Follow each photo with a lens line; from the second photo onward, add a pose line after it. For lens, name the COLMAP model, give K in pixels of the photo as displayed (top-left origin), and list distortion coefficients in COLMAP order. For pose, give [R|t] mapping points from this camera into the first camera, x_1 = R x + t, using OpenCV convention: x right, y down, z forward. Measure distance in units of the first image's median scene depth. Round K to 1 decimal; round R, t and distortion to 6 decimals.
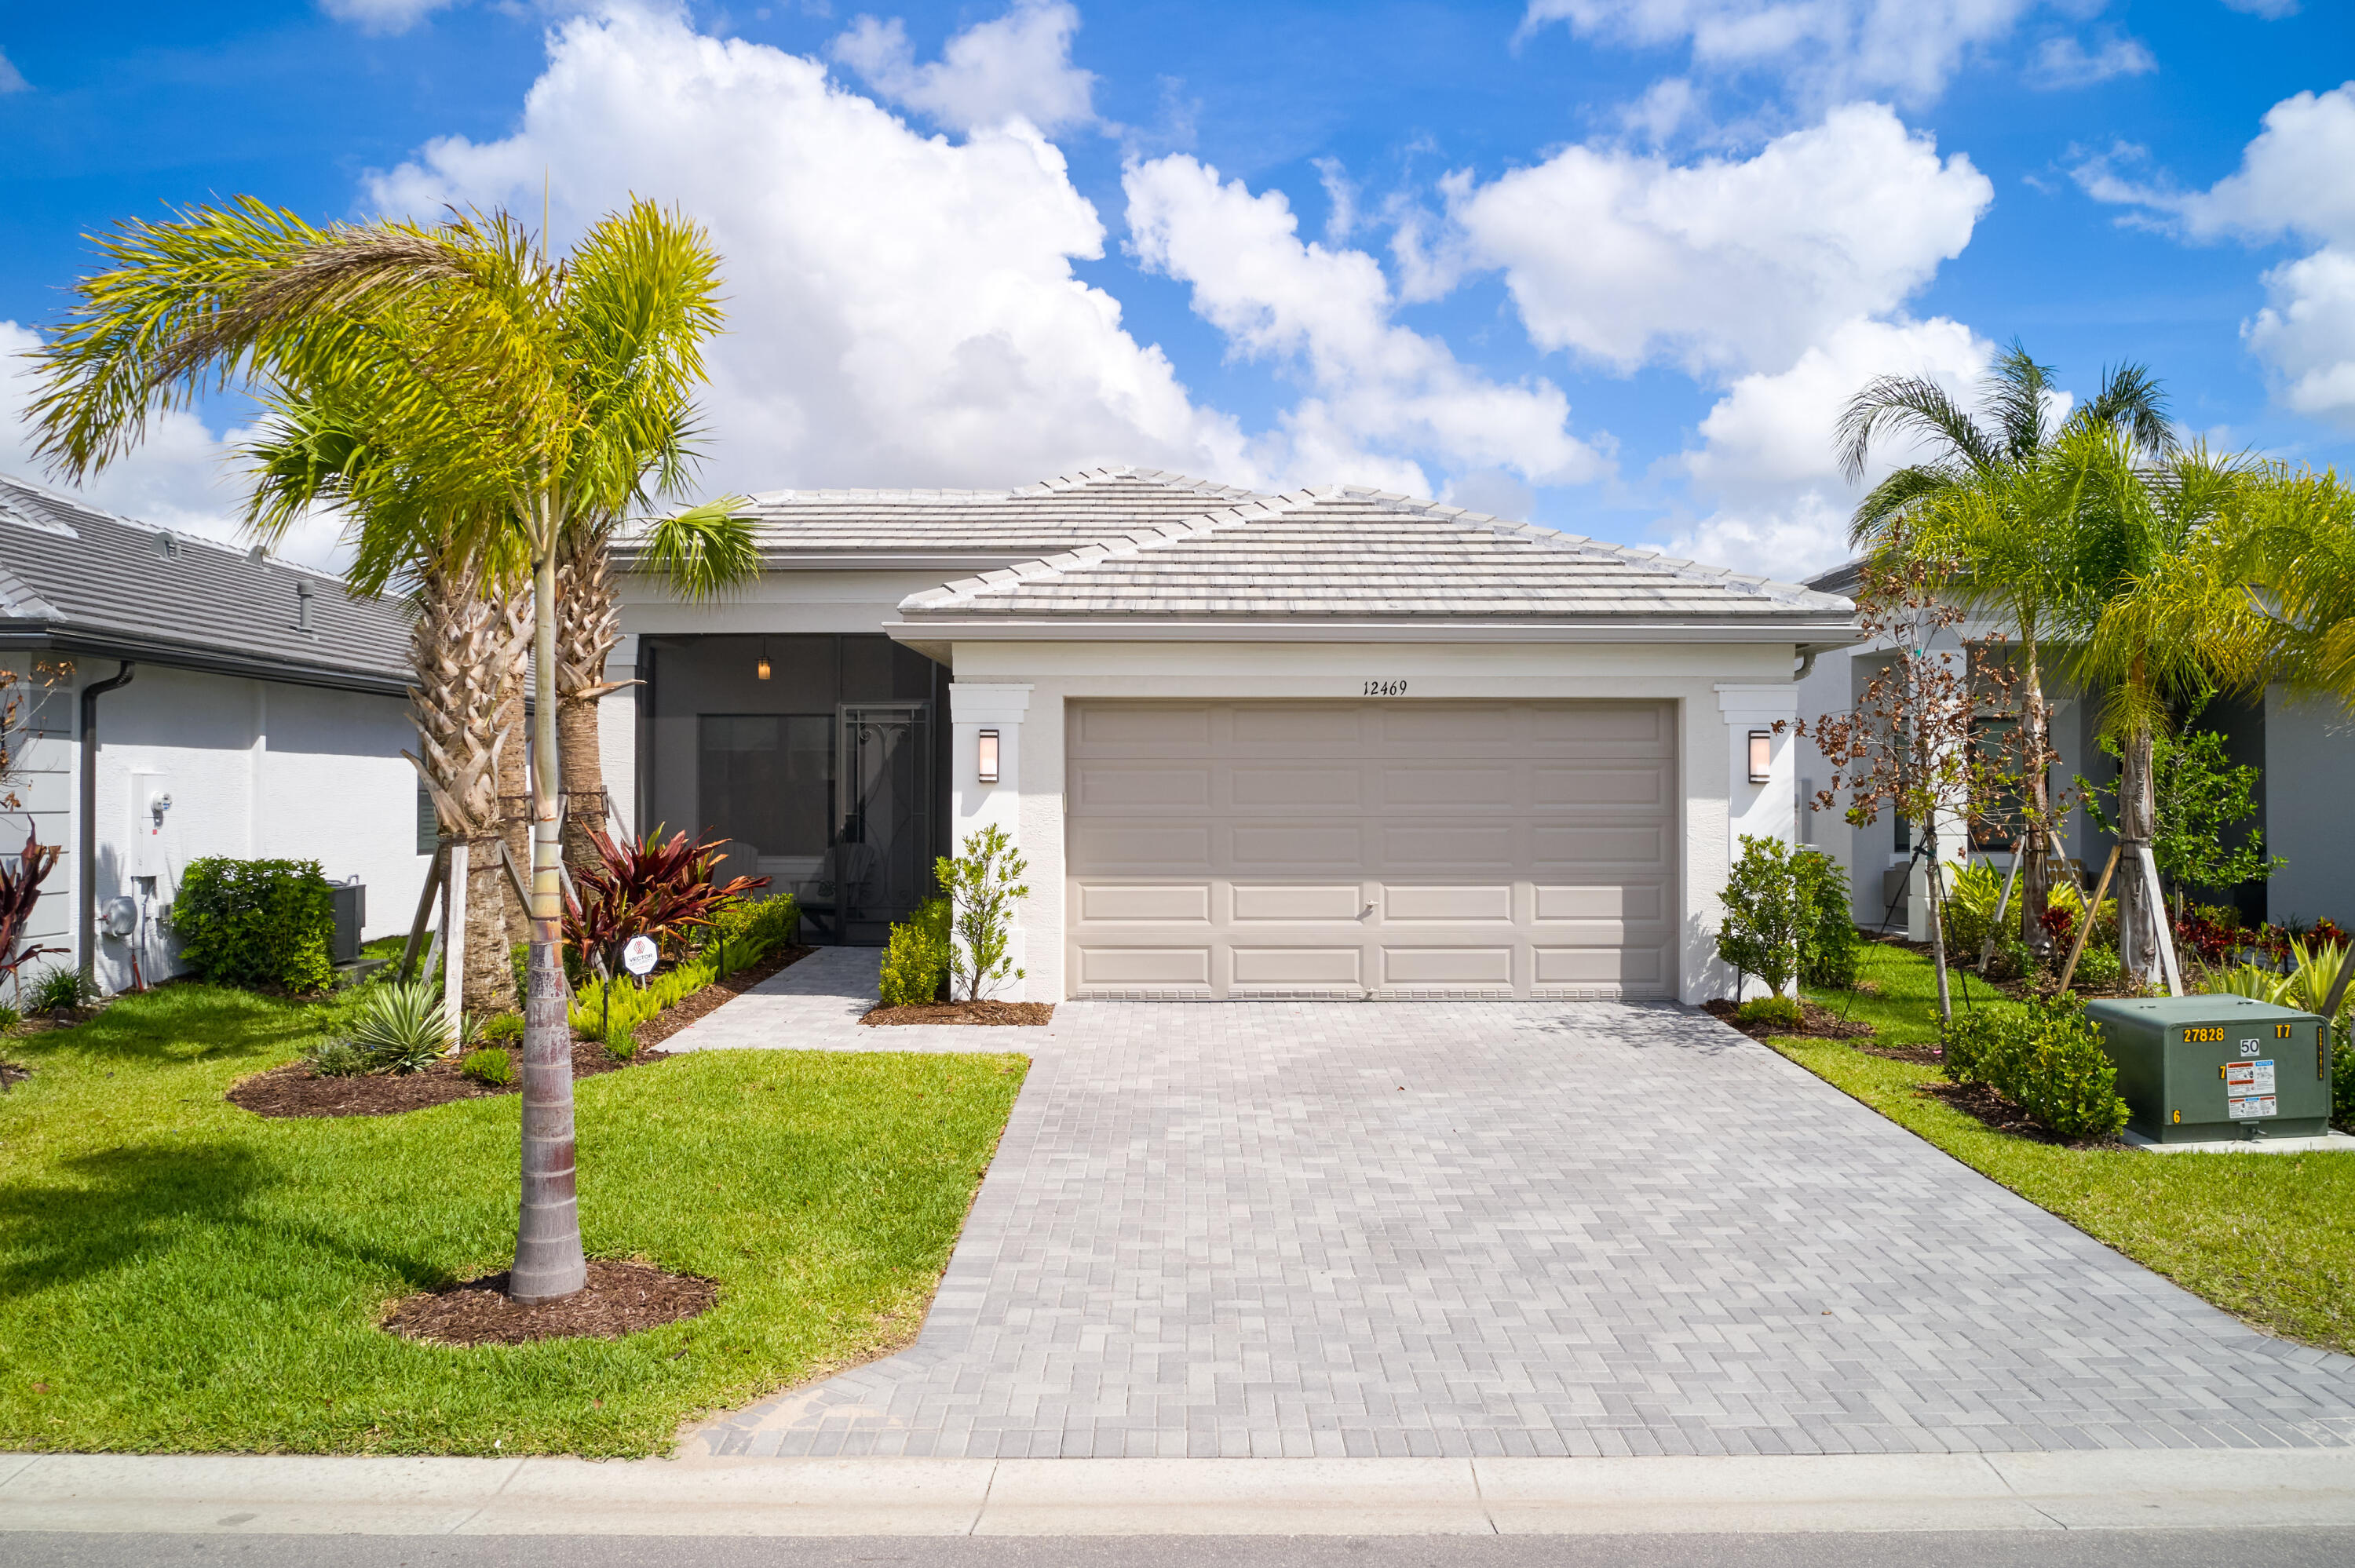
lens RADIAL K [[1842.7, 0, 1177.5], [0, 1842.7, 784.0], [0, 0, 1]] dist [-0.013208, -0.012709]
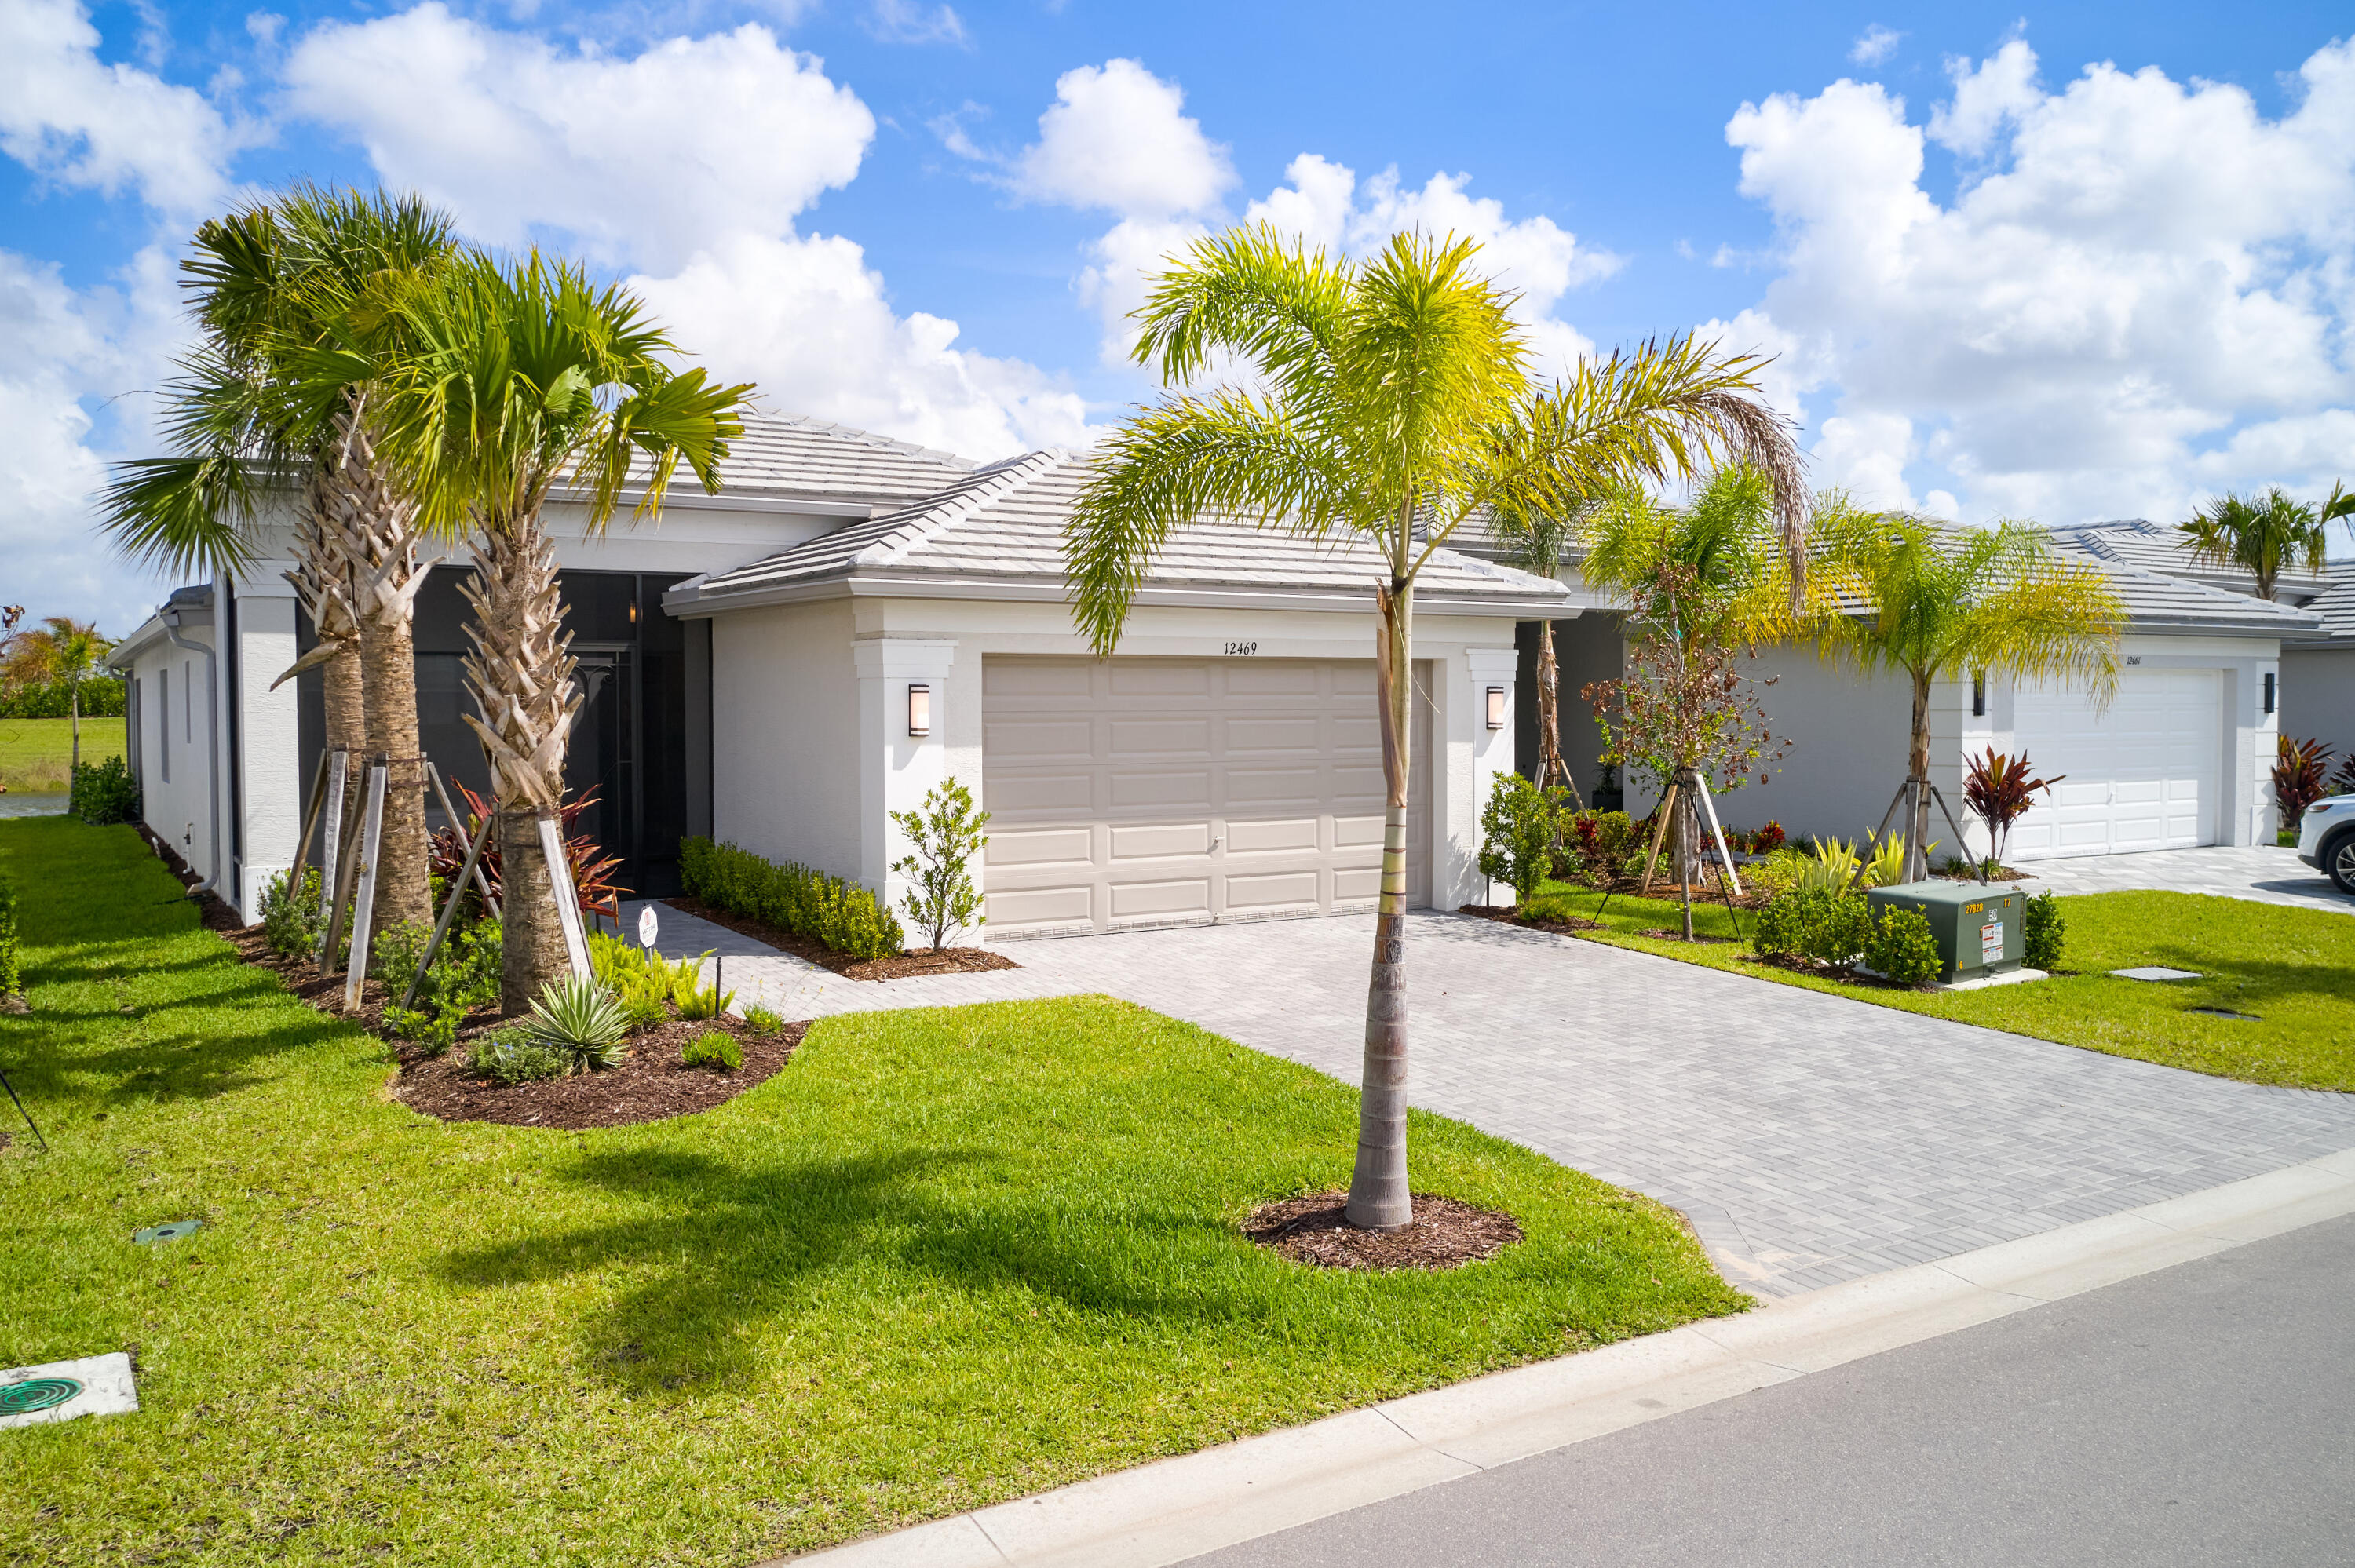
lens RADIAL K [[1842.7, 0, 1177.5], [0, 1842.7, 784.0], [0, 0, 1]] dist [-0.013208, -0.012709]
pose [[0.853072, -0.025635, 0.521164, -0.516103], [0.000334, 0.998819, 0.048583, -0.024057], [-0.521794, -0.041271, 0.852073, 0.053398]]
